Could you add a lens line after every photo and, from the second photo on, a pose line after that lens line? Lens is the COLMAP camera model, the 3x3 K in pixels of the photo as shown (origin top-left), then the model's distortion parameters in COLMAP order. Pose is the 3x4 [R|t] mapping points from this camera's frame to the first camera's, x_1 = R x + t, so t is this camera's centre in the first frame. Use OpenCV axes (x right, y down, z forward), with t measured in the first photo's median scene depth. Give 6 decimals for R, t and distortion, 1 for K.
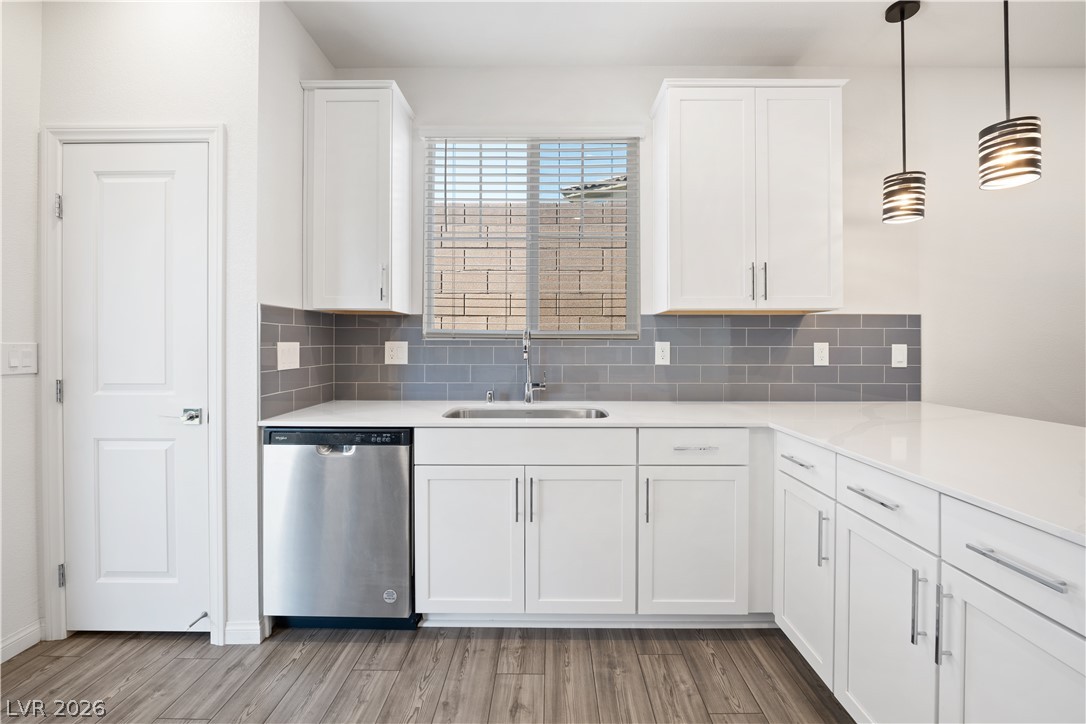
lens RADIAL K [[449.0, 0, 543.5], [0, 449.0, 350.0], [0, 0, 1]] dist [-0.011306, -0.000072]
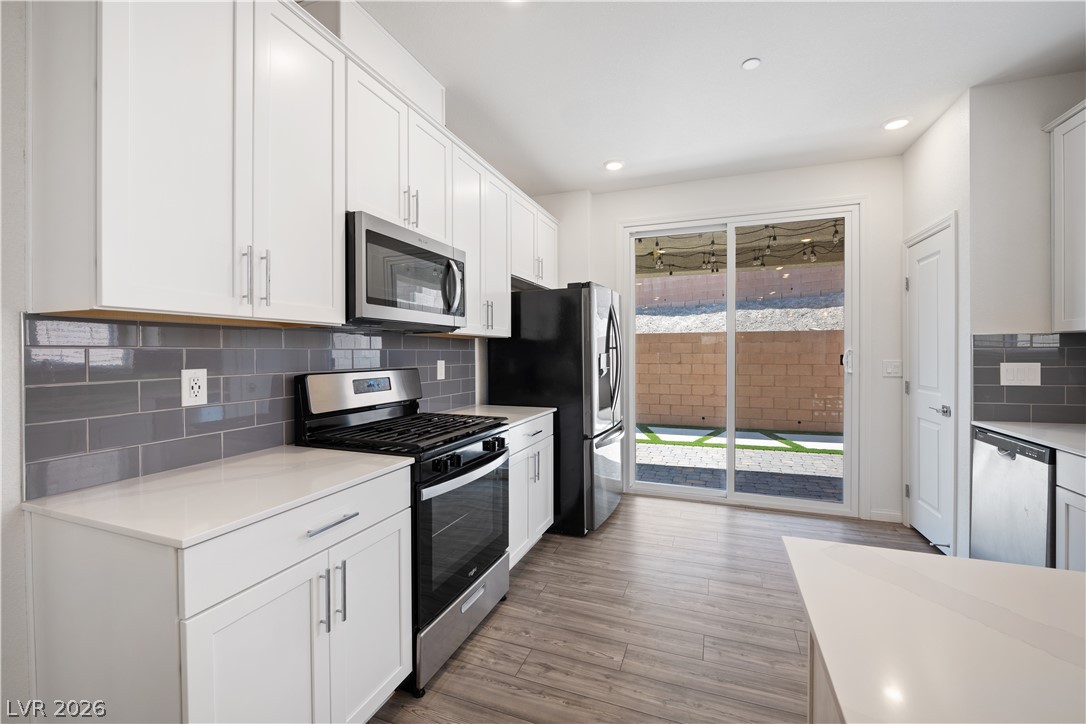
lens RADIAL K [[446.0, 0, 547.1], [0, 446.0, 355.3], [0, 0, 1]] dist [-0.011509, -0.000070]
pose [[-0.340386, 0.008179, -0.940250, 0.959682], [-0.002309, 0.999952, 0.009534, -0.046035], [0.940283, 0.005416, -0.340350, 0.221359]]
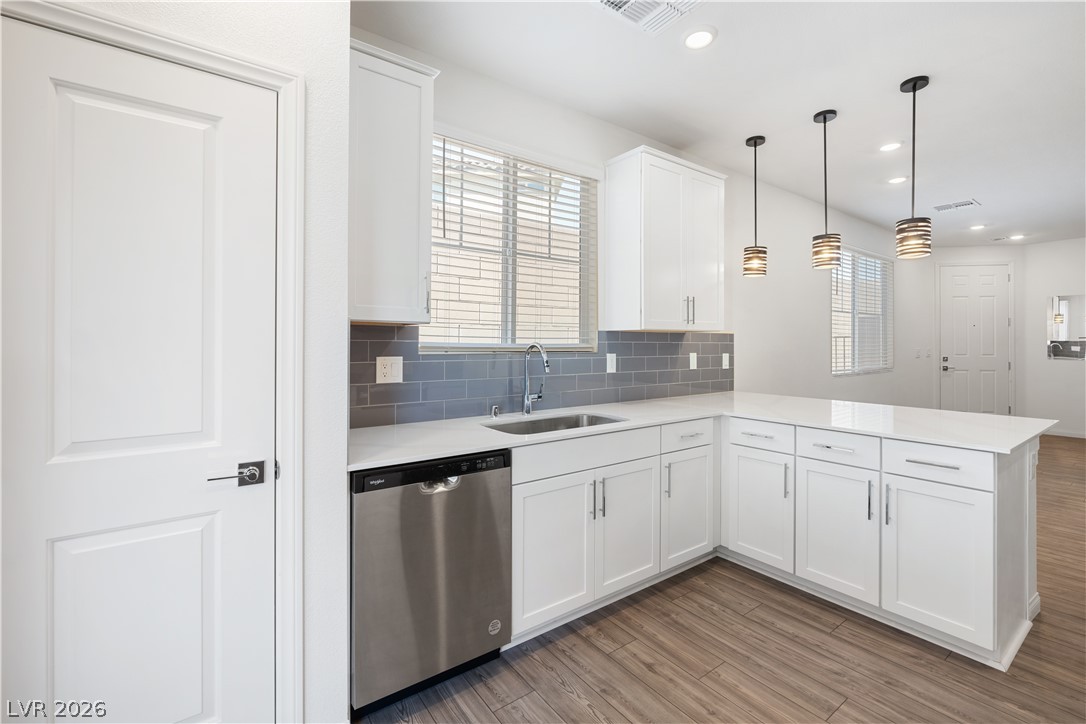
lens RADIAL K [[474.5, 0, 542.7], [0, 474.5, 345.9], [0, 0, 1]] dist [-0.002407, 0.000501]
pose [[0.799828, -0.000891, 0.600229, -0.783552], [0.002714, 0.999994, -0.002131, -0.044961], [-0.600223, 0.003334, 0.799826, 0.110163]]
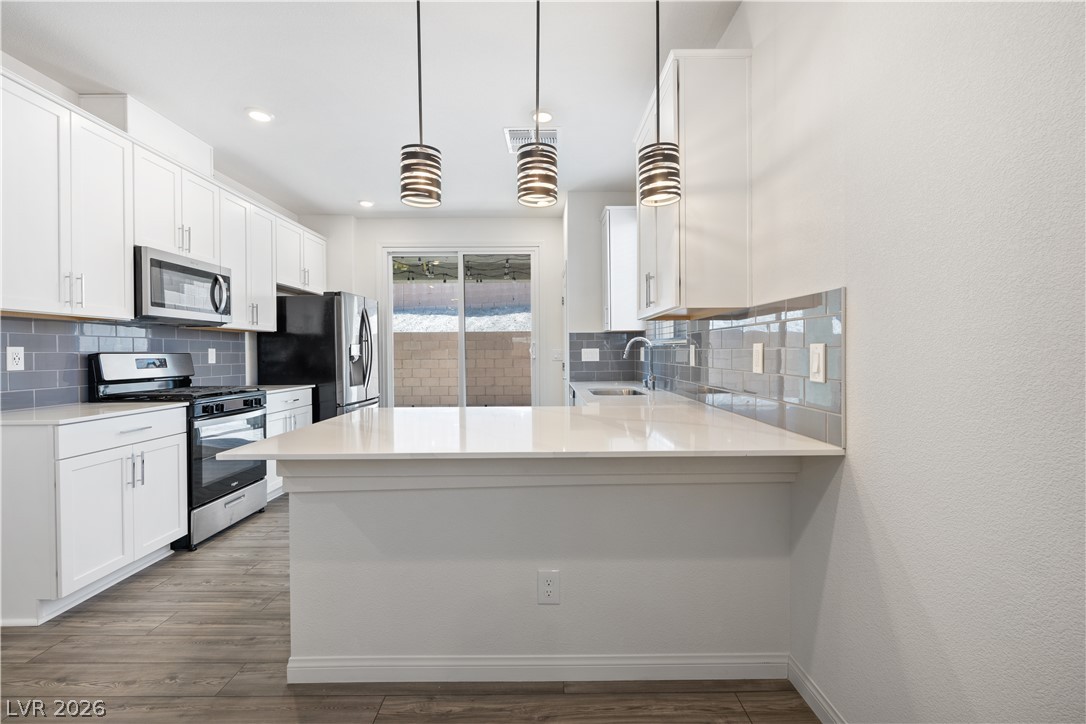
lens RADIAL K [[476.9, 0, 546.1], [0, 476.9, 356.3], [0, 0, 1]] dist [-0.001388, -0.000109]
pose [[0.015919, 0.008753, -0.999835, 1.715093], [-0.000403, 0.999962, 0.008748, -0.000324], [0.999873, 0.000263, 0.015922, 0.759675]]
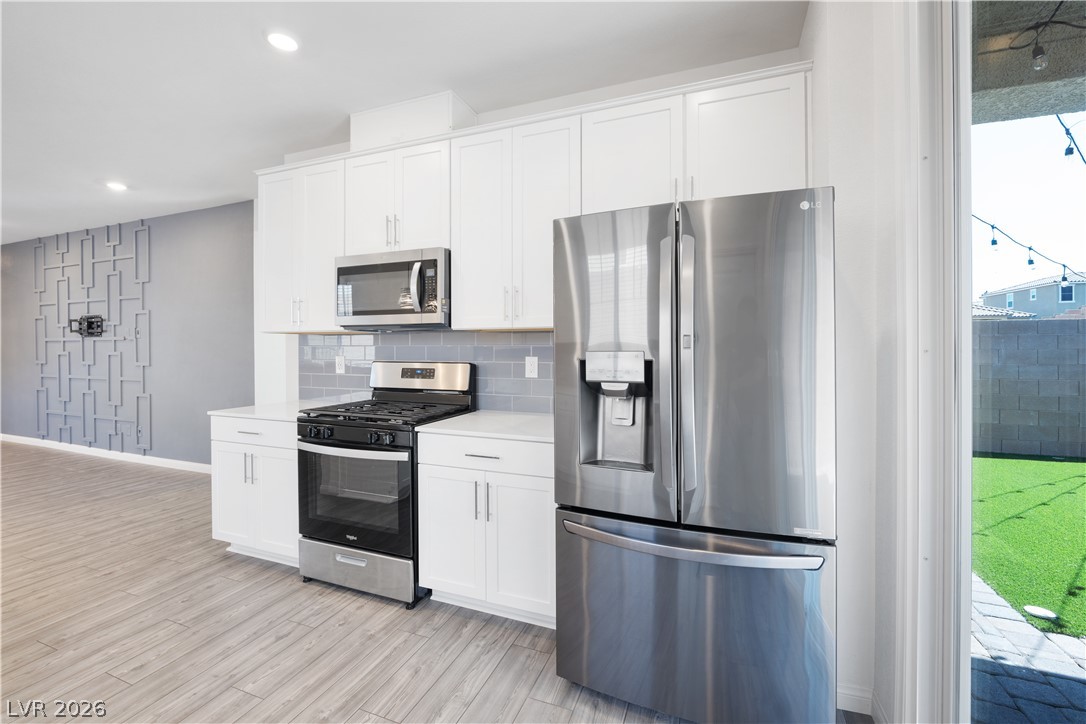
lens RADIAL K [[449.0, 0, 543.5], [0, 449.0, 350.0], [0, 0, 1]] dist [-0.011306, -0.000072]
pose [[-0.938193, 0.001352, 0.346109, -0.775035], [0.006155, 0.999899, 0.012779, -0.051131], [-0.346057, 0.014119, -0.938107, 0.637740]]
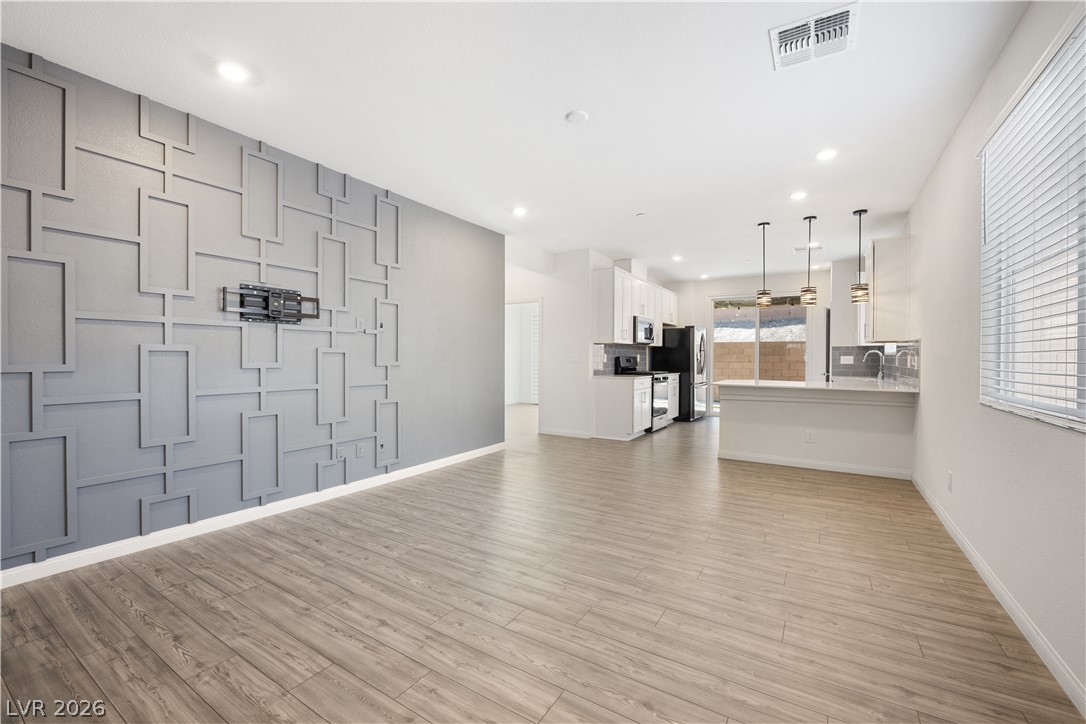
lens RADIAL K [[446.0, 0, 547.1], [0, 446.0, 355.3], [0, 0, 1]] dist [-0.011509, -0.000070]
pose [[-0.517898, -0.003608, -0.855435, 3.633214], [-0.011069, 0.999936, 0.002484, -0.006911], [0.855371, 0.010755, -0.517905, 0.799246]]
